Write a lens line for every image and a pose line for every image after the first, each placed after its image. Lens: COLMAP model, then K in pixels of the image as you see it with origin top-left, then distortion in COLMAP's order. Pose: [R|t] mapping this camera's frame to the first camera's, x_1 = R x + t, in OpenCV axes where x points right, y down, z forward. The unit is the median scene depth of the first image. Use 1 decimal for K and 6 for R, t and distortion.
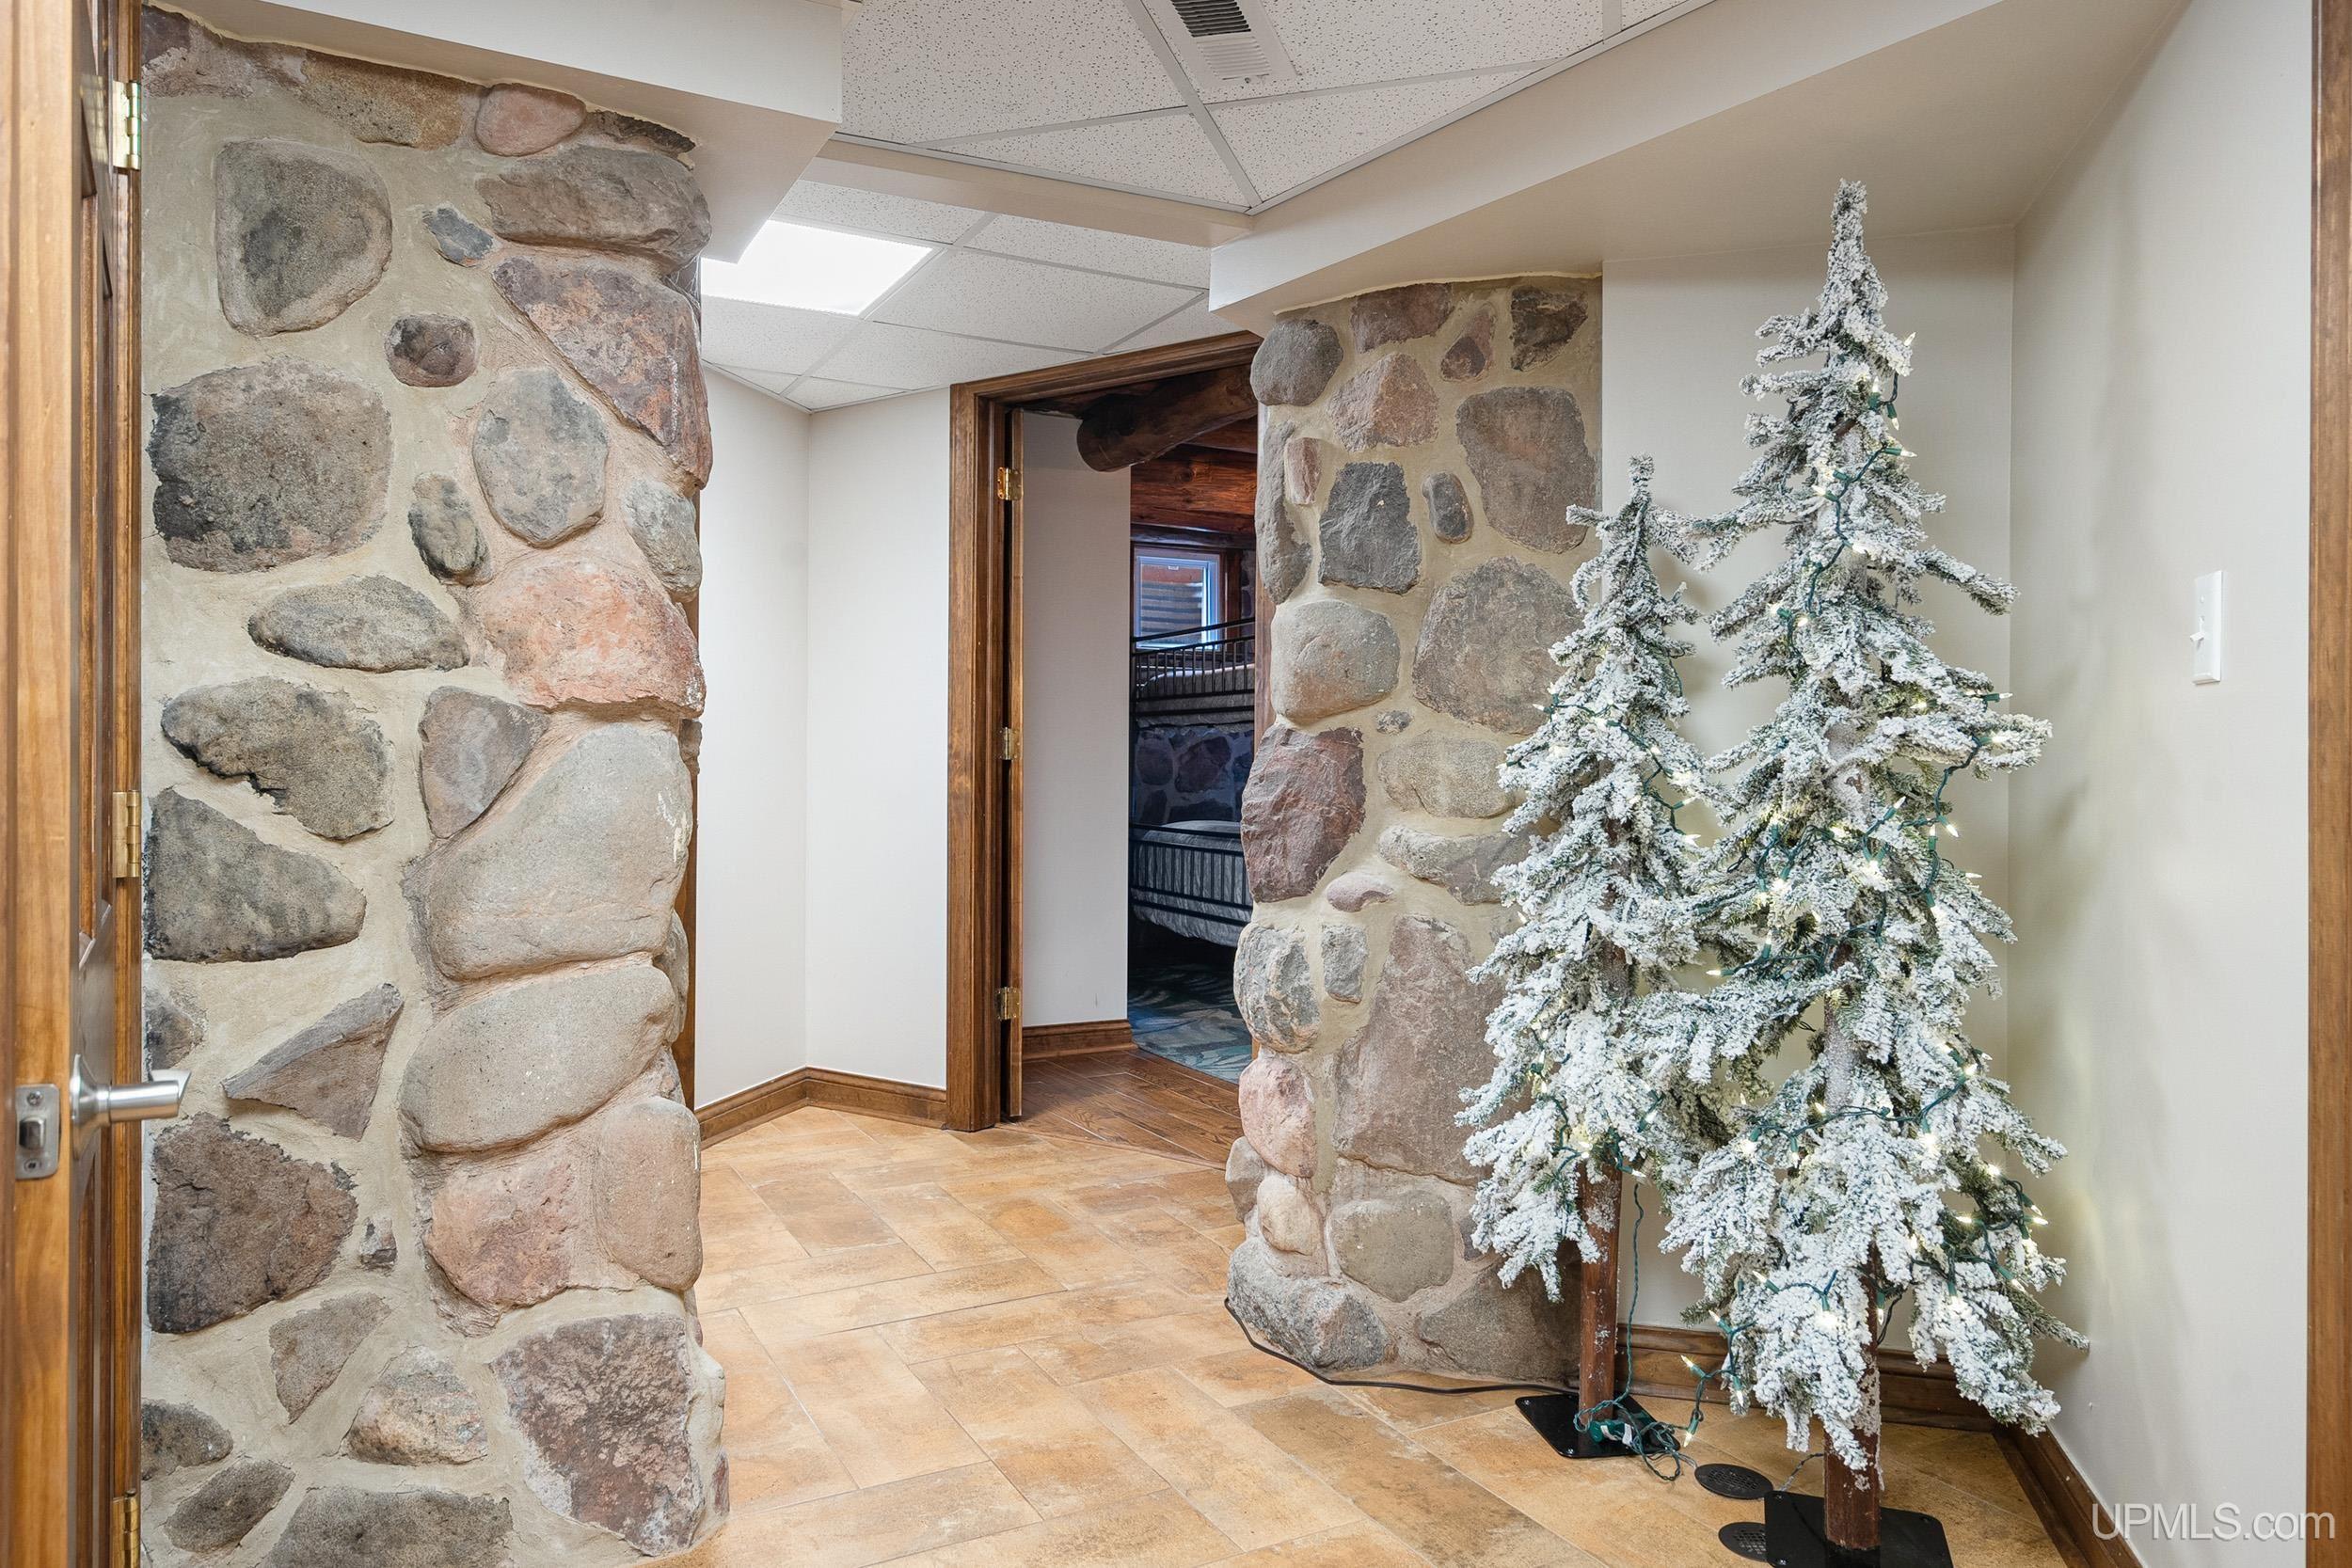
lens RADIAL K [[1512.5, 0, 1176.0], [0, 1512.5, 784.0], [0, 0, 1]] dist [-0.000117, -0.000261]
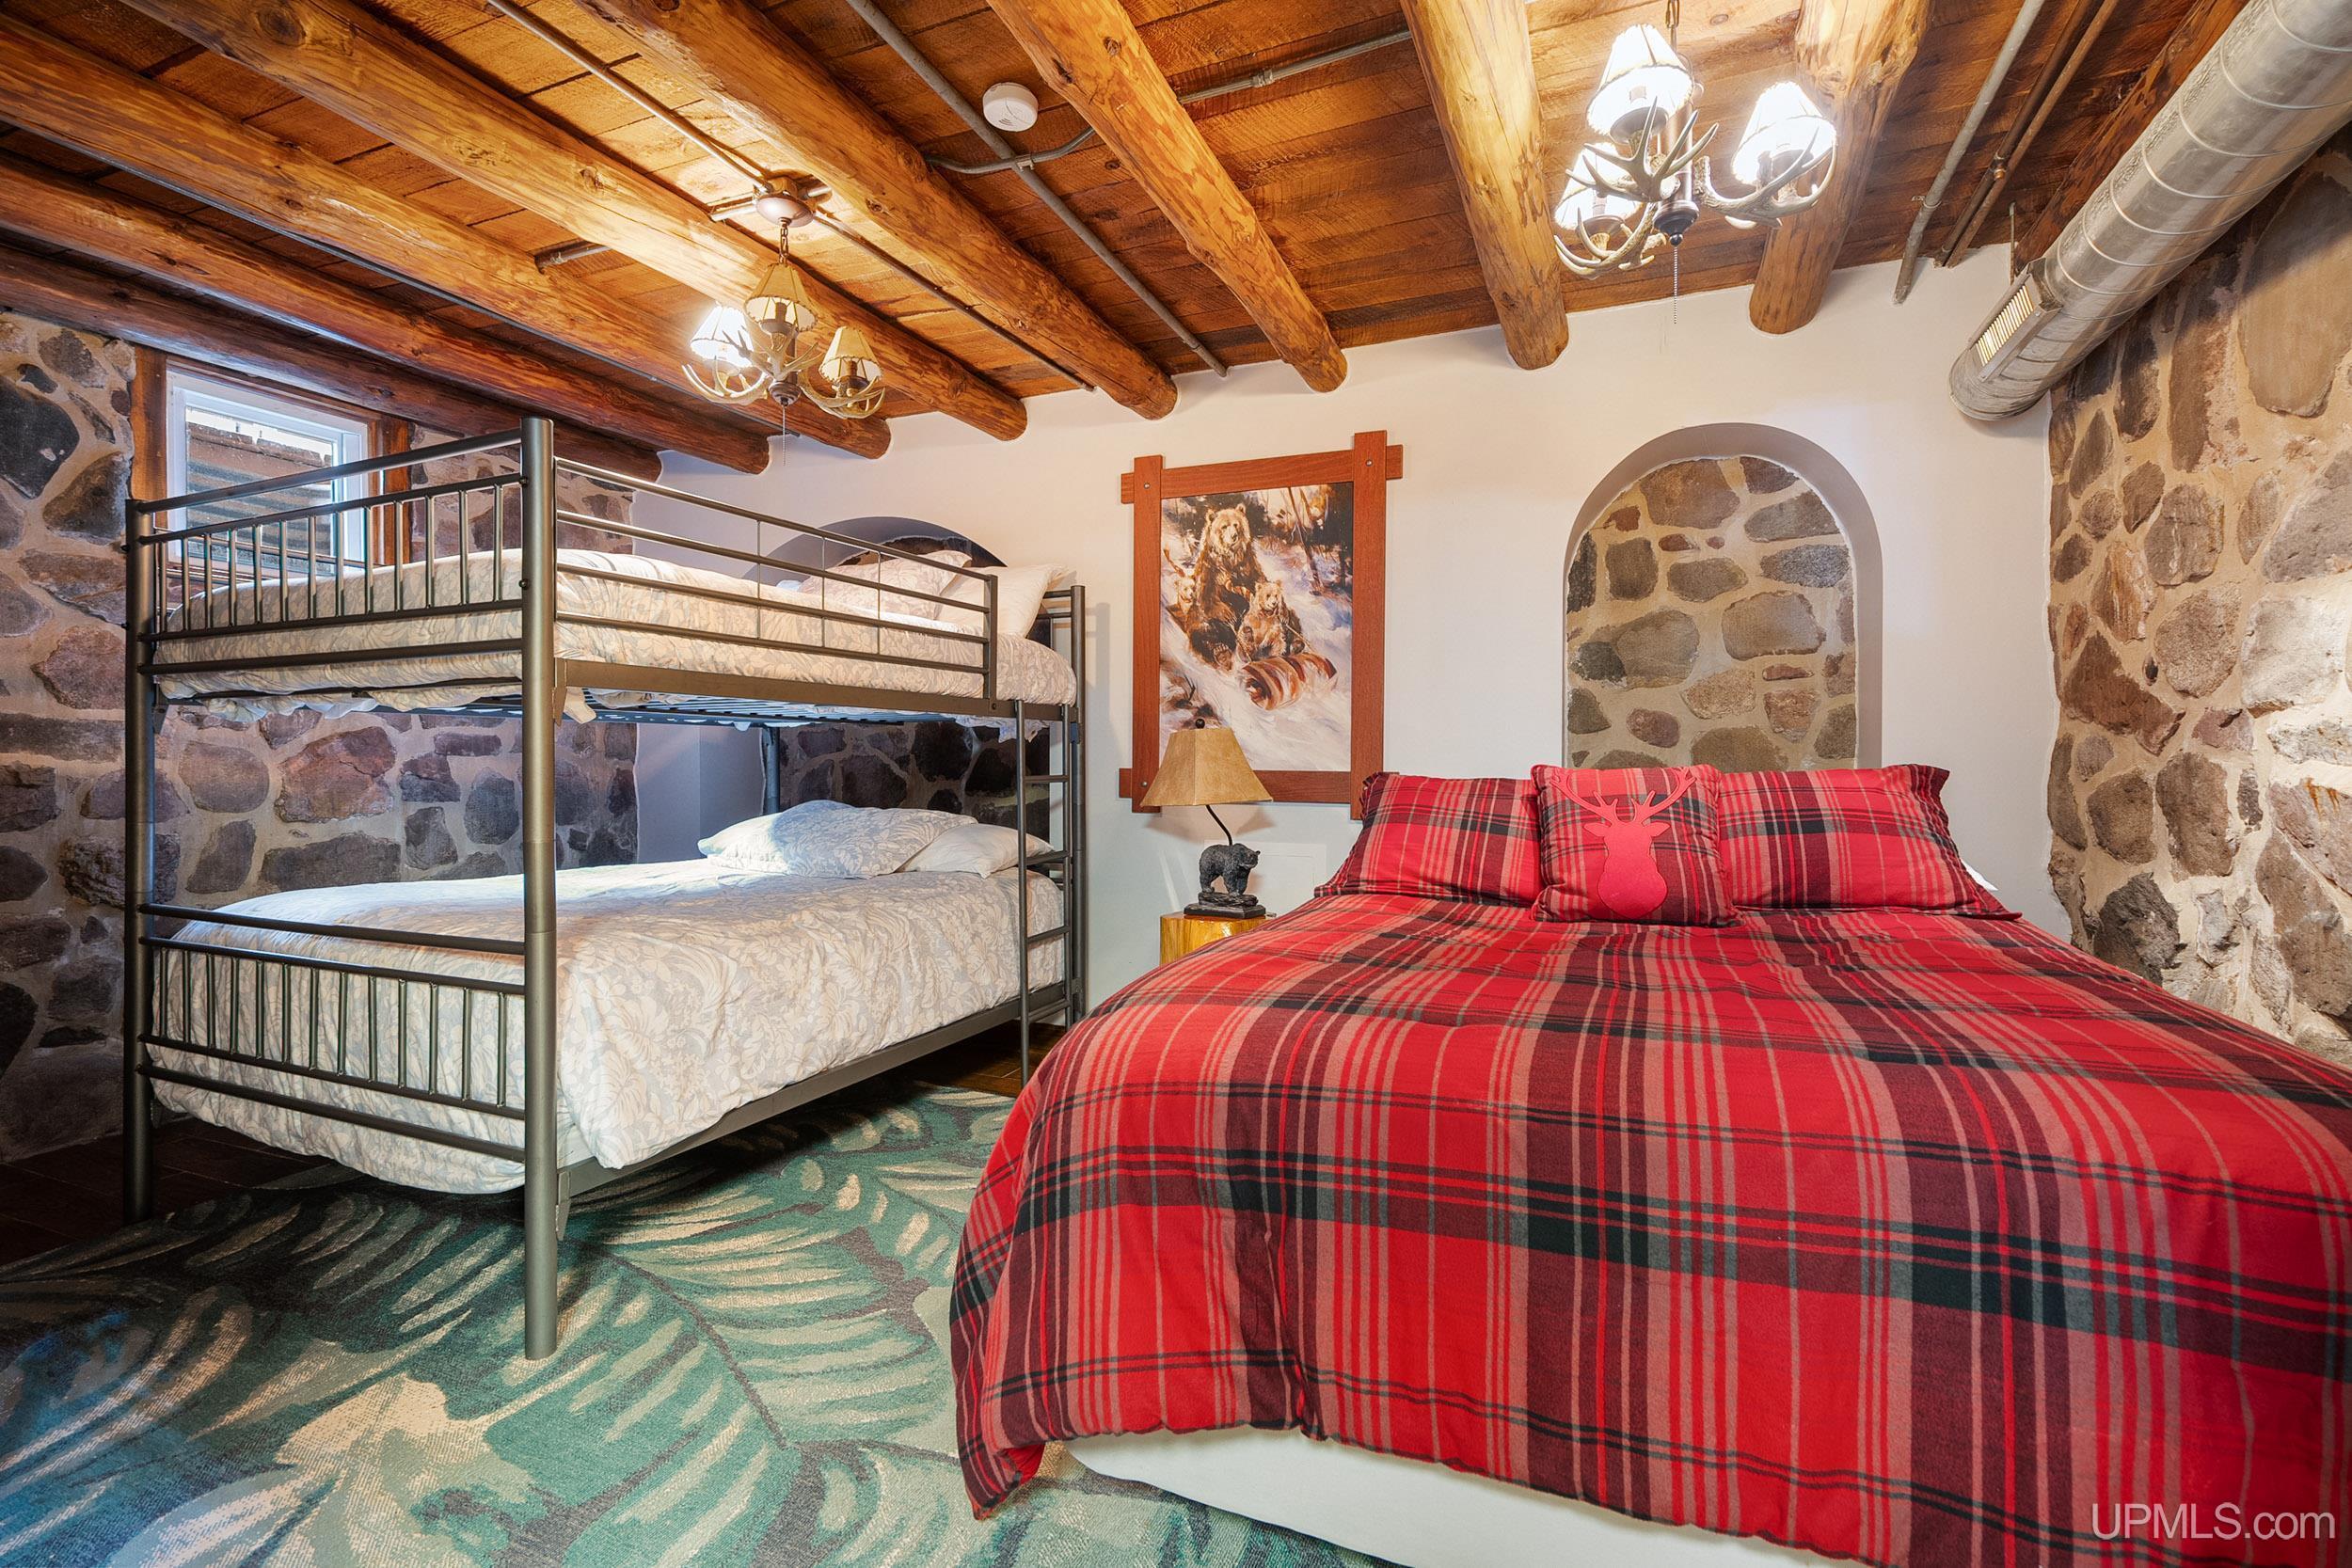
lens RADIAL K [[1055.7, 0, 1188.8], [0, 1055.7, 776.9], [0, 0, 1]] dist [-0.007276, -0.000387]
pose [[0.763207, -0.011858, 0.646045, 0.007909], [0.014090, 0.999899, 0.001707, -0.009358], [-0.646000, 0.007800, 0.763298, 0.564282]]
